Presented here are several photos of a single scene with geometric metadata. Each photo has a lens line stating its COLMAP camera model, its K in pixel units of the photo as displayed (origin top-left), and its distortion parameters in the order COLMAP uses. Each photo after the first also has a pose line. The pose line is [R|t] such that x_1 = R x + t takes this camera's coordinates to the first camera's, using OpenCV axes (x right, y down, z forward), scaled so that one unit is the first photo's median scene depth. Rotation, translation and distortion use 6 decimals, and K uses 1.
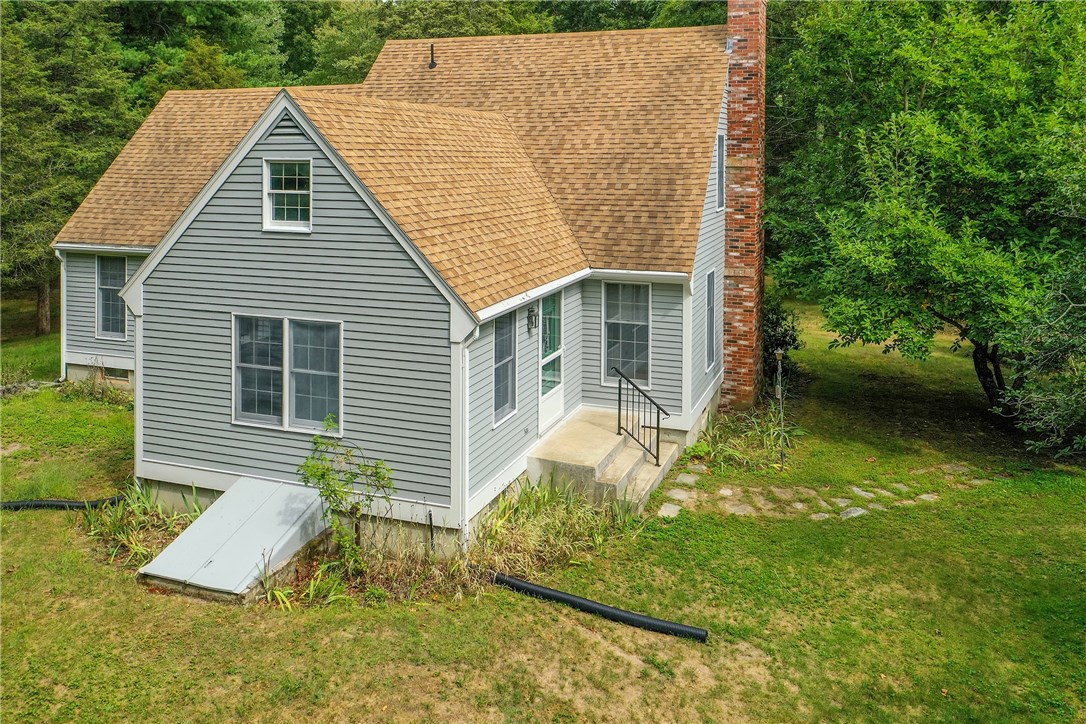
lens RADIAL K [[922.2, 0, 539.9], [0, 922.2, 247.0], [0, 0, 1]] dist [-0.004279, 0.006540]
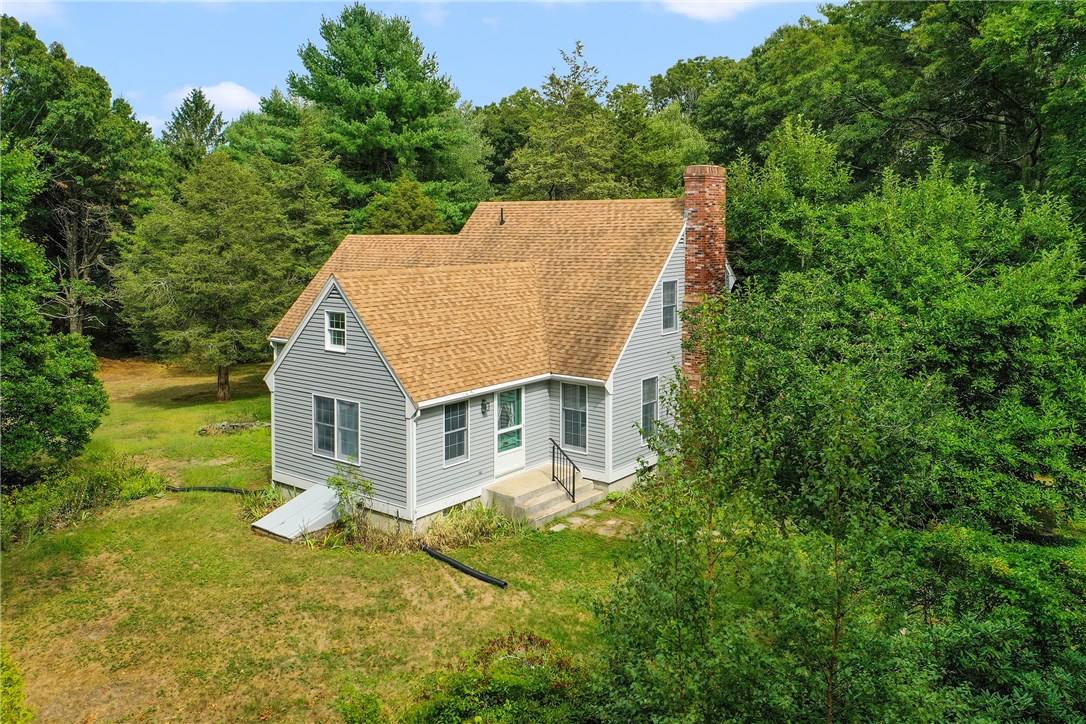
lens RADIAL K [[863.3, 0, 543.0], [0, 863.3, 362.0], [0, 0, 1]] dist [-0.001418, -0.000530]
pose [[0.957973, 0.044222, -0.283430, 0.580524], [-0.028490, 0.997828, 0.059389, -0.104610], [0.285440, -0.048818, 0.957152, -0.493716]]
